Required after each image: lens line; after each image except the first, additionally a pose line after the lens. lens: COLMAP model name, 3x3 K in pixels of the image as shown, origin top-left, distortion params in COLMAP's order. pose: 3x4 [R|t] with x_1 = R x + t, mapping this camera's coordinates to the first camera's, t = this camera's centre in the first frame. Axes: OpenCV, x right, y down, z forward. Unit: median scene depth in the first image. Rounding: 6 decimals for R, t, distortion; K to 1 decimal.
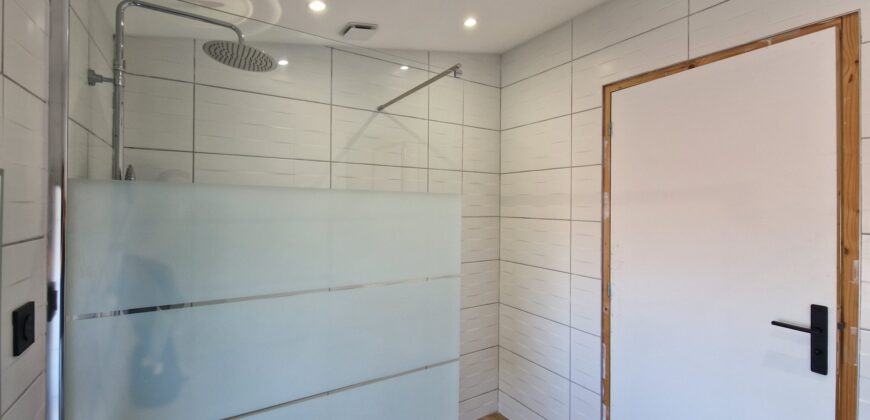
lens RADIAL K [[370.2, 0, 441.1], [0, 370.2, 201.7], [0, 0, 1]] dist [0.011365, -0.007283]
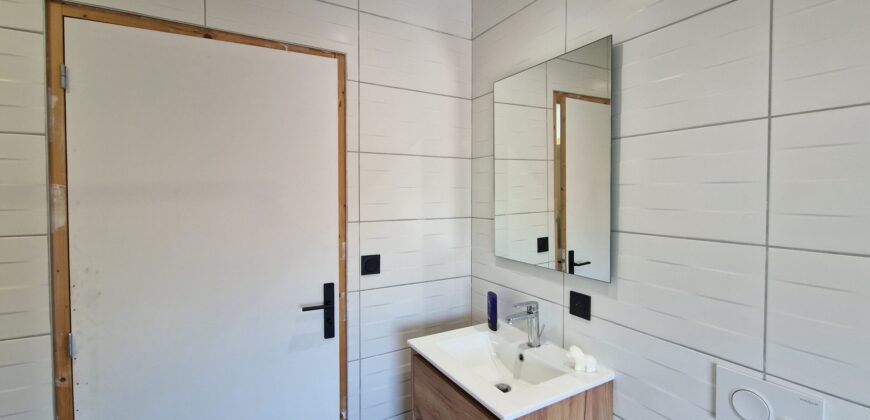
lens RADIAL K [[370.2, 0, 441.1], [0, 370.2, 201.7], [0, 0, 1]] dist [0.011365, -0.007283]
pose [[0.044404, -0.027328, 0.998640, -0.117864], [-0.006461, 0.999597, 0.027641, -0.017670], [-0.998993, -0.007680, 0.044209, 0.367870]]
